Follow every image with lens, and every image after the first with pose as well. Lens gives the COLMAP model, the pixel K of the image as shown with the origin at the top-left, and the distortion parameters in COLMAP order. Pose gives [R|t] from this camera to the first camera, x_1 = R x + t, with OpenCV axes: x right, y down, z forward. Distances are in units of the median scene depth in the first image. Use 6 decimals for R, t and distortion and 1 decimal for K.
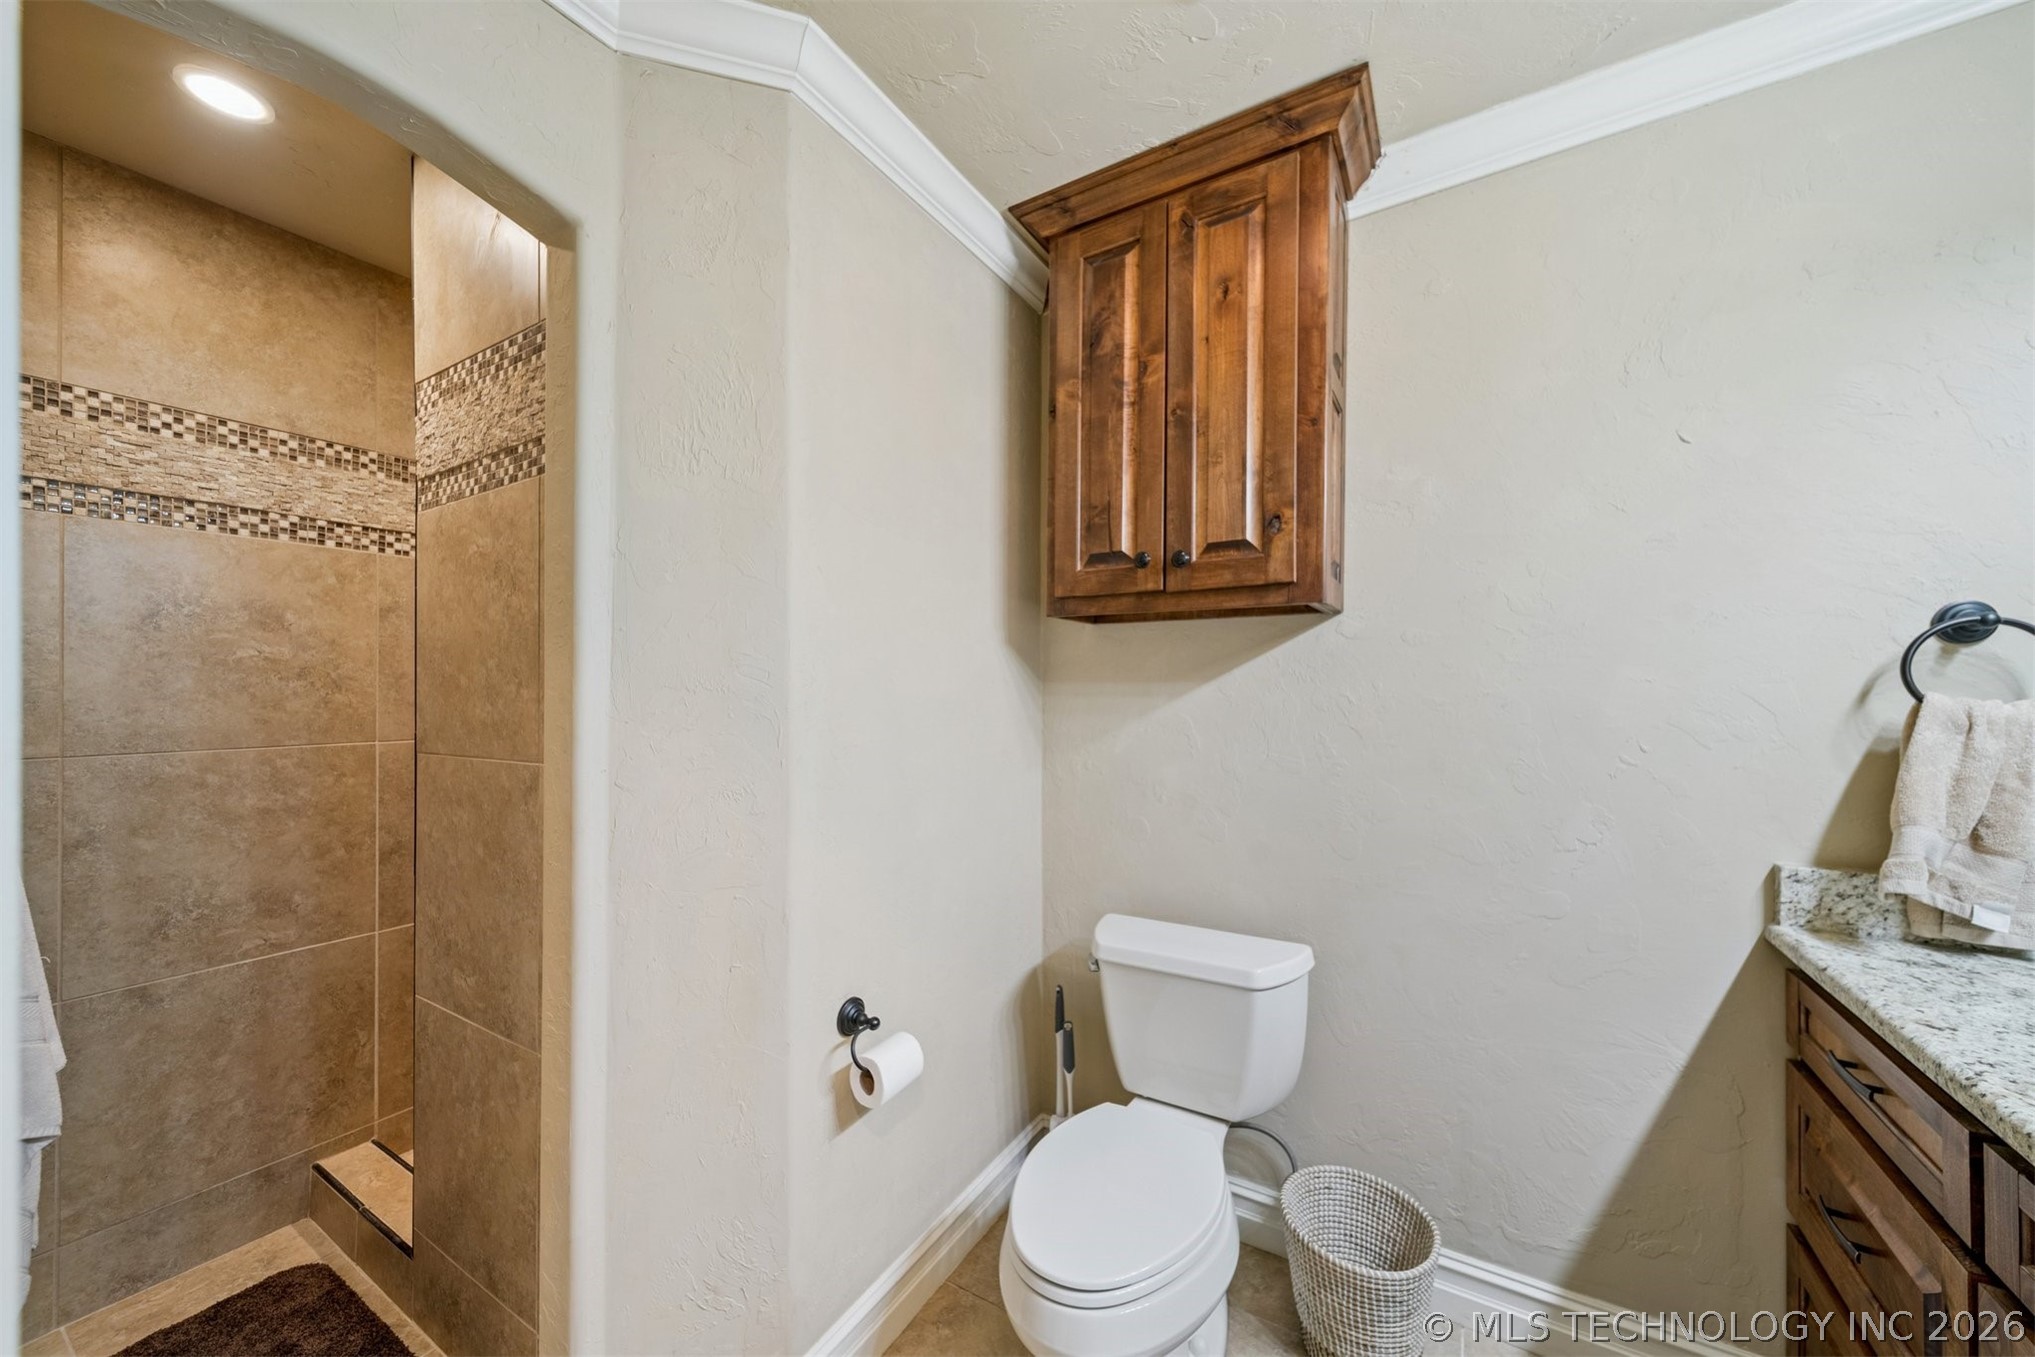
lens RADIAL K [[720.0, 0, 1028.3], [0, 720.0, 678.6], [0, 0, 1]] dist [0.010715, -0.001162]
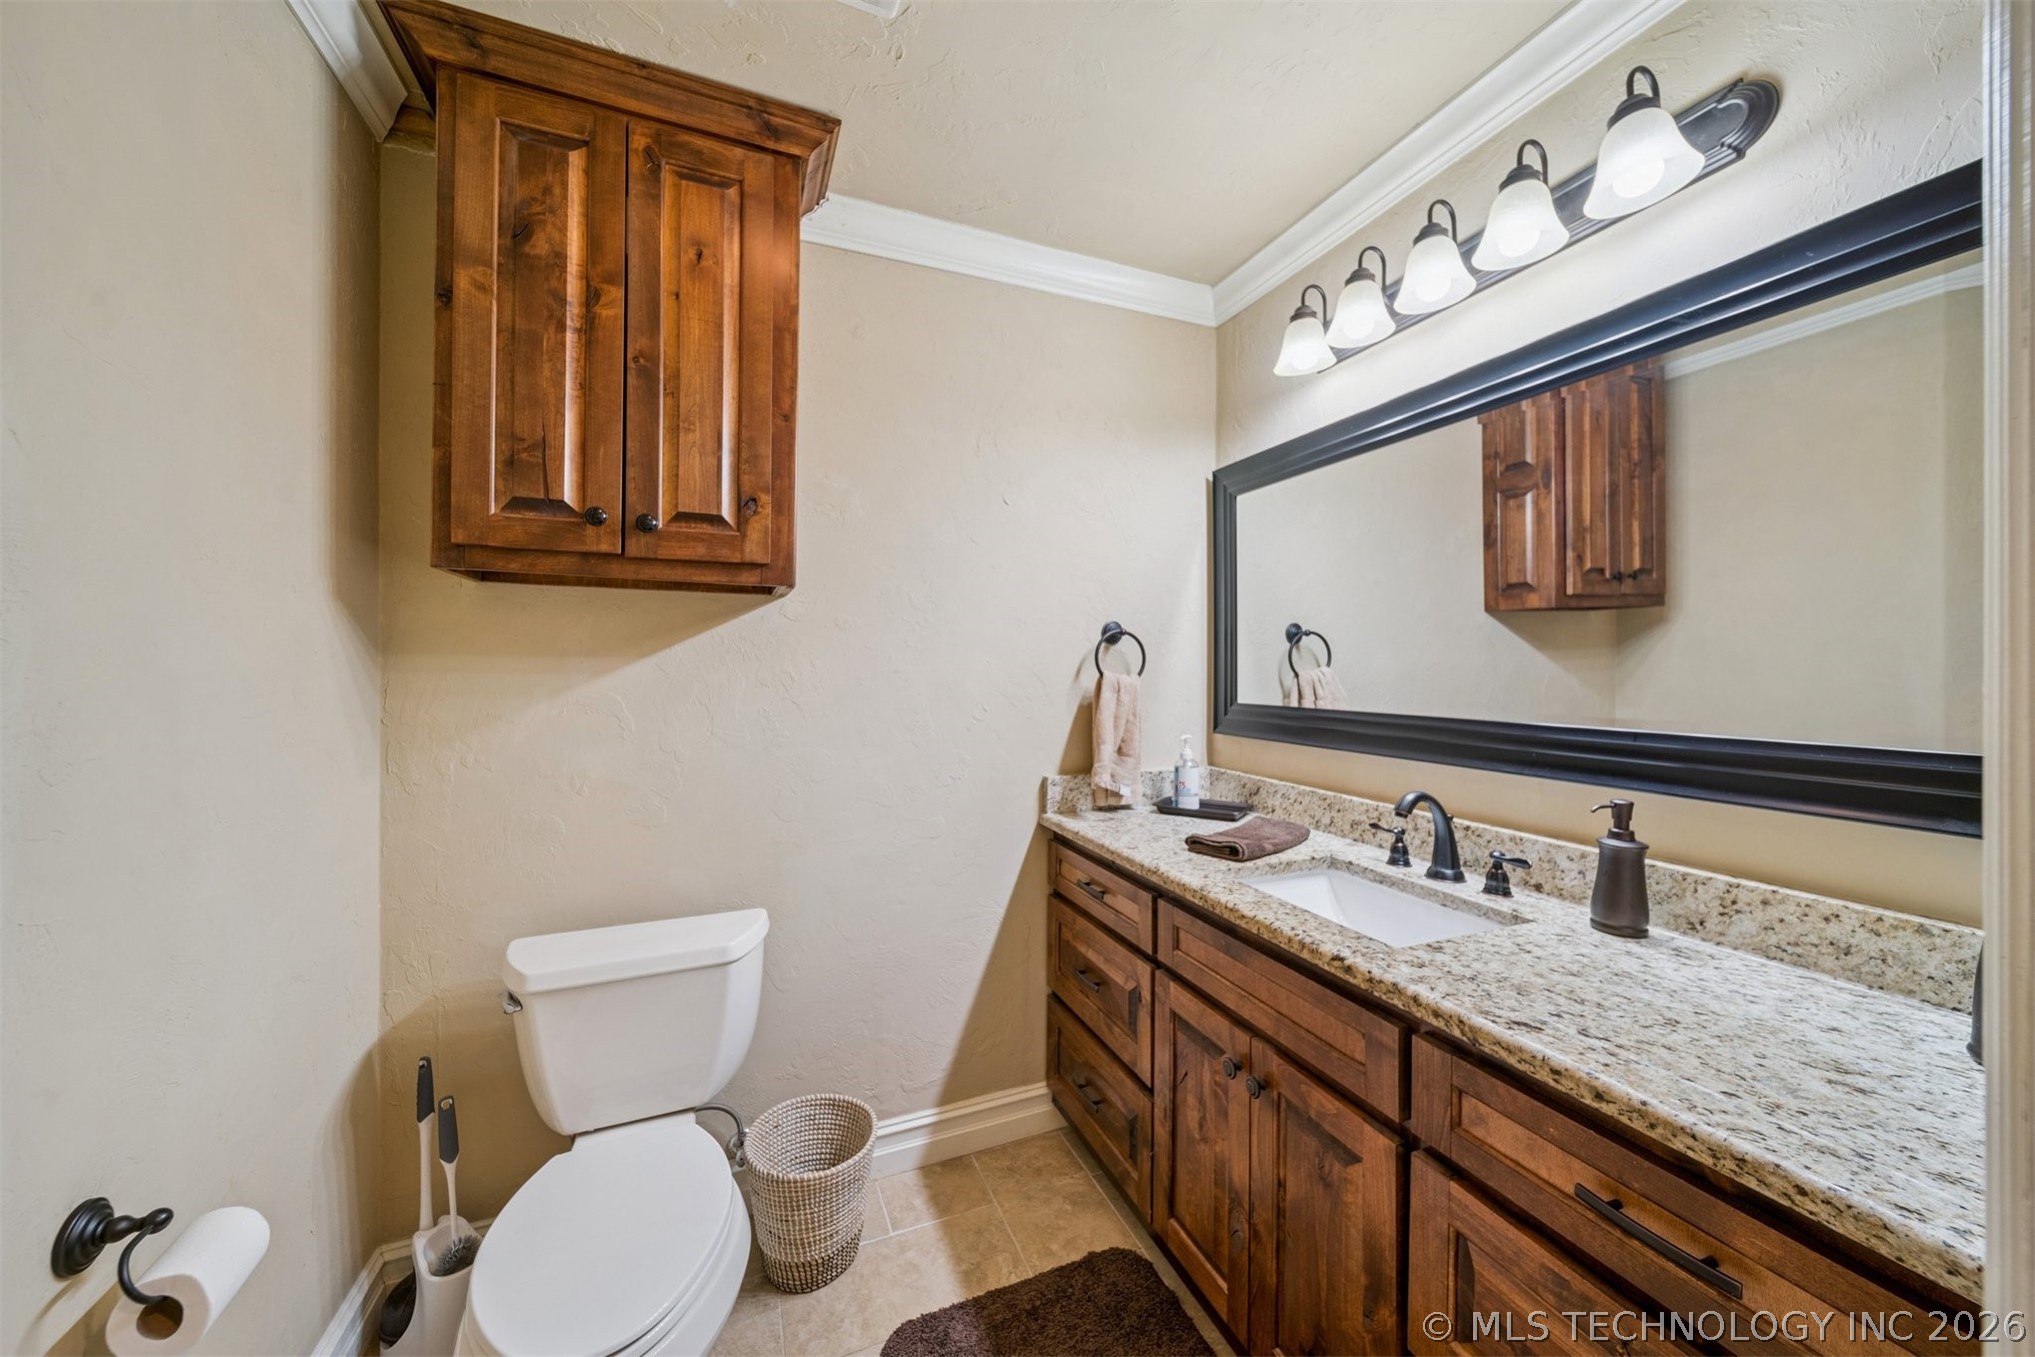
lens RADIAL K [[720.0, 0, 1021.1], [0, 720.0, 661.7], [0, 0, 1]] dist [0.010715, -0.001162]
pose [[0.604740, 0.013274, 0.796313, -0.237369], [-0.018309, 0.999829, -0.002762, 0.004301], [-0.796213, -0.012909, 0.604879, 0.063323]]
